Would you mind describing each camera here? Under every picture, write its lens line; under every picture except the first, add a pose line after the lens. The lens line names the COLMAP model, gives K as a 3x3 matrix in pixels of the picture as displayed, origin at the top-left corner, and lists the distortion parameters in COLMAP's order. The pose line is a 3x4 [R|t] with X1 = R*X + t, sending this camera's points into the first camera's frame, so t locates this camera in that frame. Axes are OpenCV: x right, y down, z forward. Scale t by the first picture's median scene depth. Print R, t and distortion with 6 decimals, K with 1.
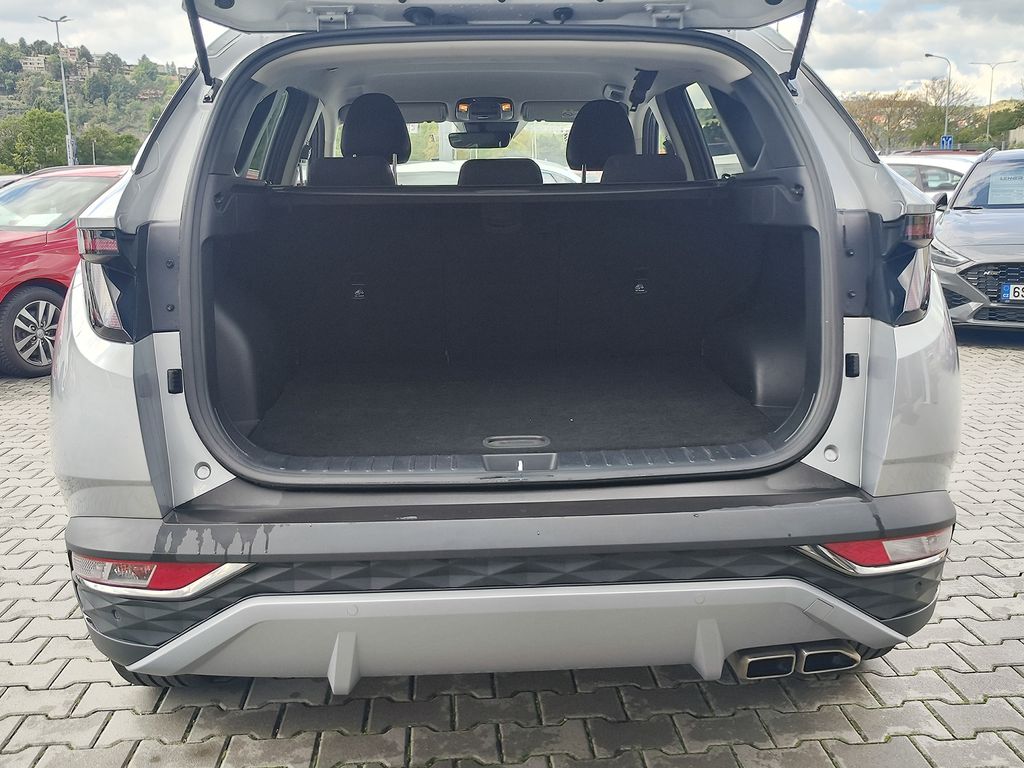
lens RADIAL K [[1001.9, 0, 497.1], [0, 1001.9, 368.8], [0, 0, 1]] dist [0.006205, 0.000000]
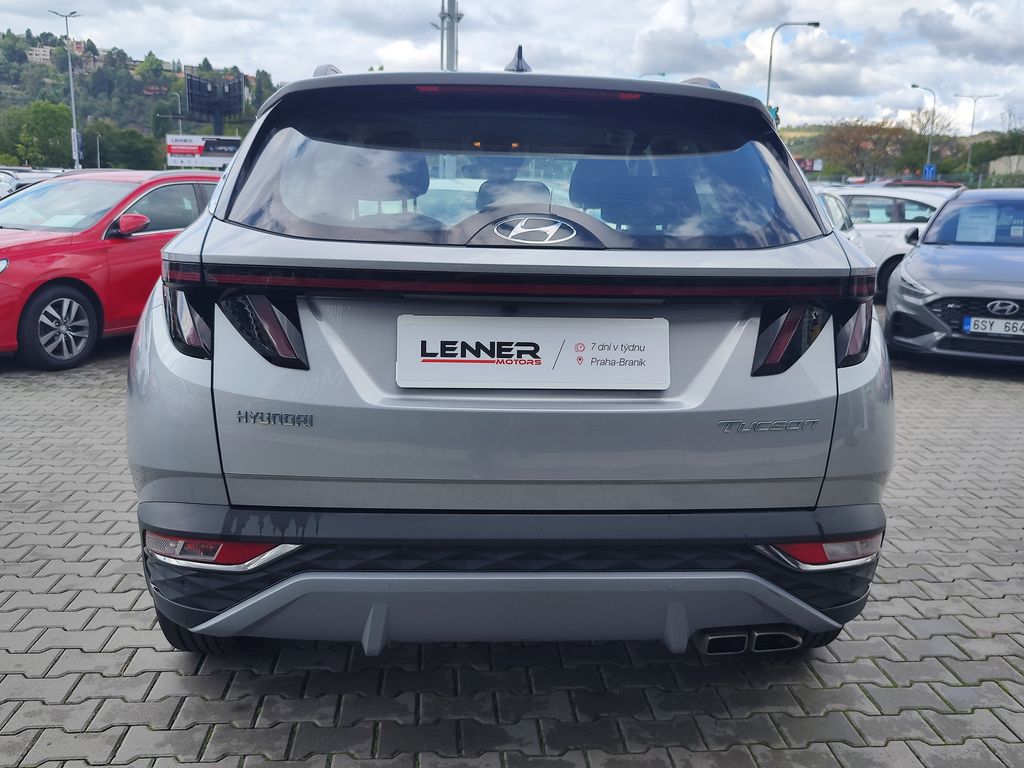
lens RADIAL K [[1001.9, 0, 511.9], [0, 1001.9, 385.4], [0, 0, 1]] dist [0.006205, 0.000000]
pose [[0.998877, 0.036642, 0.030025, -0.026866], [-0.037053, 0.999226, 0.013245, -0.016612], [-0.029516, -0.014343, 0.999461, -0.154245]]
